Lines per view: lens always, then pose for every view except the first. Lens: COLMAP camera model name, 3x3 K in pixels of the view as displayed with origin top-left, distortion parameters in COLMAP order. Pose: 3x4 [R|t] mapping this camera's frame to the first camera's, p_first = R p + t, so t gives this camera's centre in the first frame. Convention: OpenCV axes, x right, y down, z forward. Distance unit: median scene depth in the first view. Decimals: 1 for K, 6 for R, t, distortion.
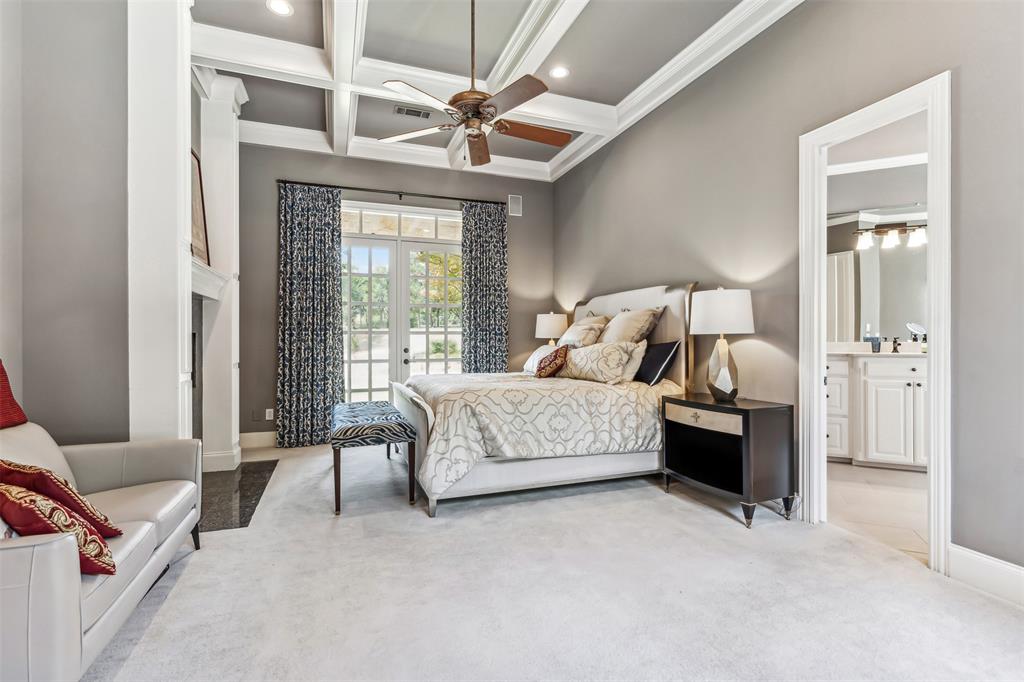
lens RADIAL K [[469.2, 0, 519.2], [0, 469.2, 338.5], [0, 0, 1]] dist [-0.005996, -0.000320]
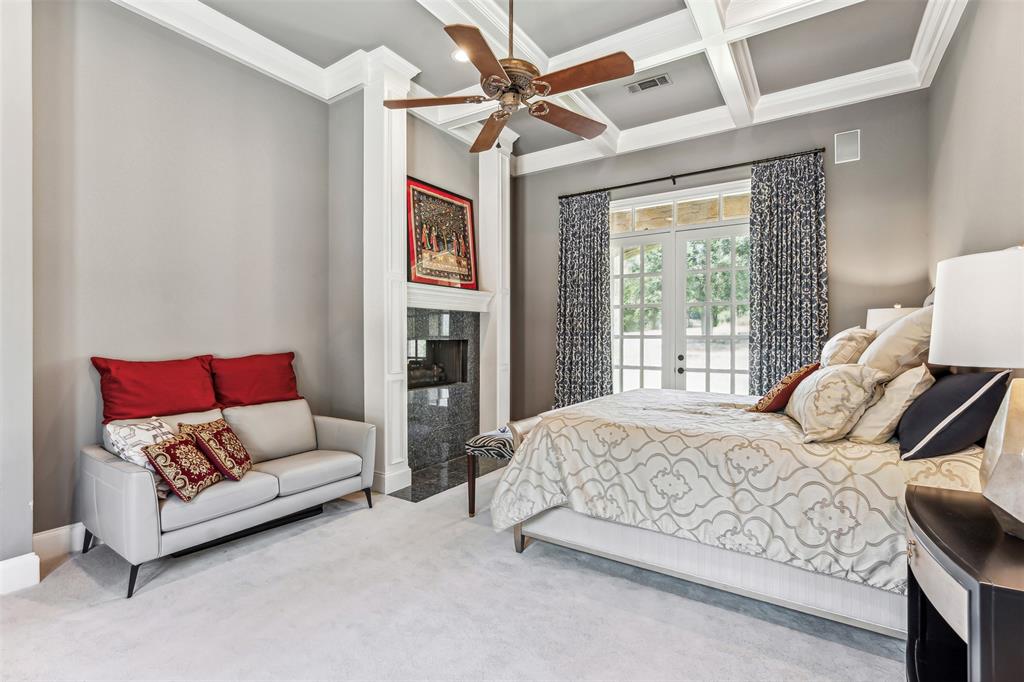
lens RADIAL K [[469.2, 0, 514.7], [0, 469.2, 337.0], [0, 0, 1]] dist [-0.005996, -0.000320]
pose [[0.590005, 0.006989, -0.807369, 0.298715], [-0.000176, 0.999964, 0.008528, -0.021608], [0.807400, -0.004889, 0.589985, 0.263492]]
